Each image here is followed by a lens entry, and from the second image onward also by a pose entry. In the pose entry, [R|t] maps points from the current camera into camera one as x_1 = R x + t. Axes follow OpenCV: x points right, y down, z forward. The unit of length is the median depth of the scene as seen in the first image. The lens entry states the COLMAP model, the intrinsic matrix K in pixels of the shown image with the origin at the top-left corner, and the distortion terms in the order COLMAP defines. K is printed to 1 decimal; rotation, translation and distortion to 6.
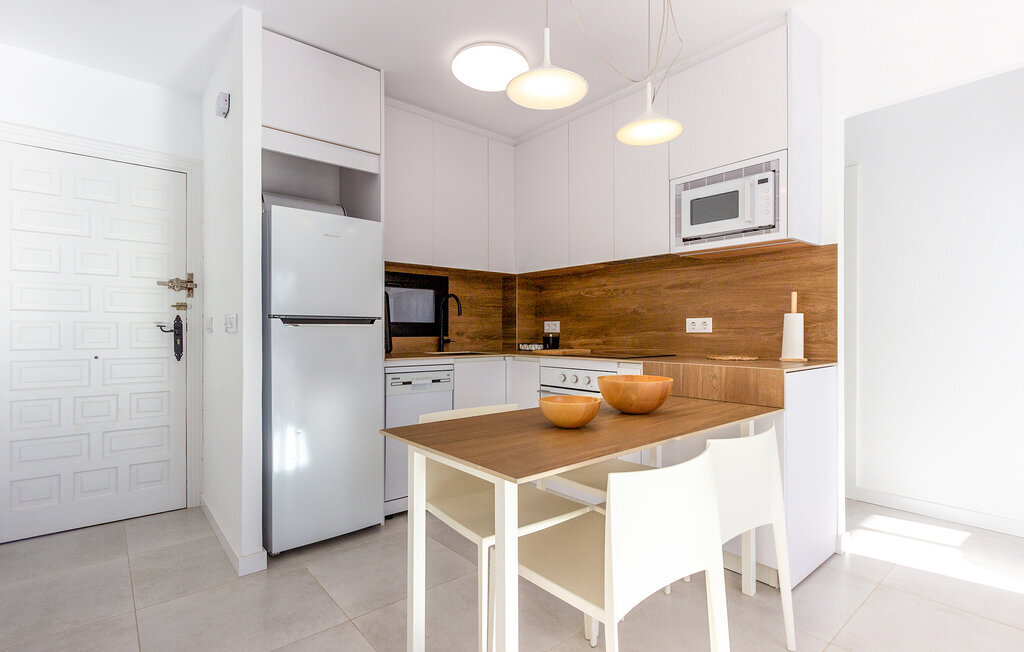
lens RADIAL K [[469.1, 0, 509.8], [0, 469.1, 334.4], [0, 0, 1]] dist [0.010870, -0.004701]
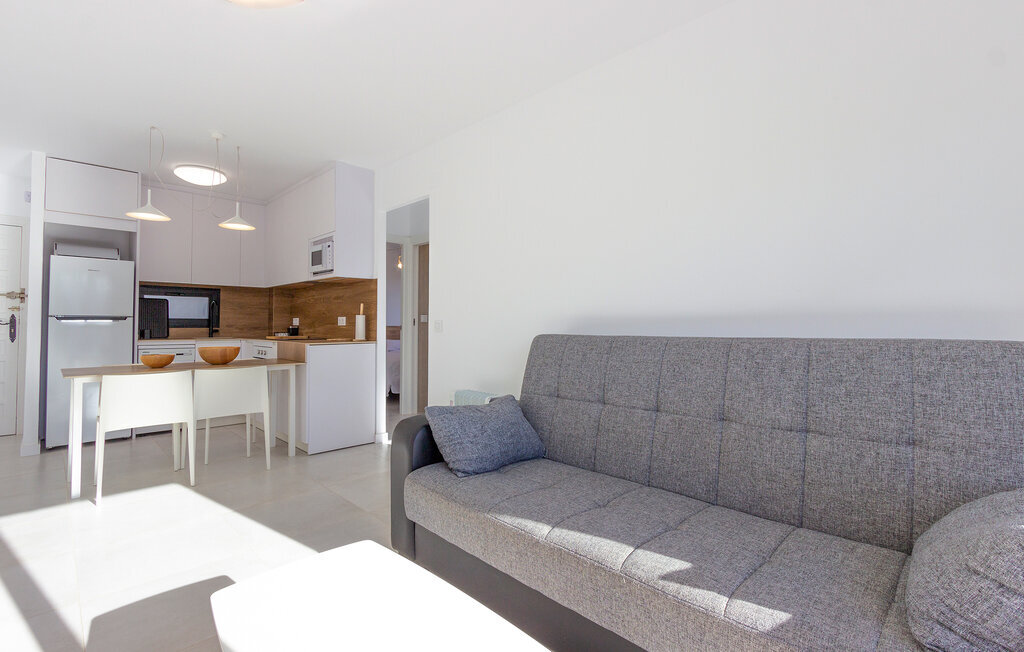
lens RADIAL K [[469.1, 0, 535.5], [0, 469.1, 315.9], [0, 0, 1]] dist [0.010870, -0.004701]
pose [[0.997075, 0.003270, 0.076363, 0.947616], [-0.001452, 0.999715, -0.023849, 0.001223], [-0.076419, 0.023668, 0.996795, -0.743078]]
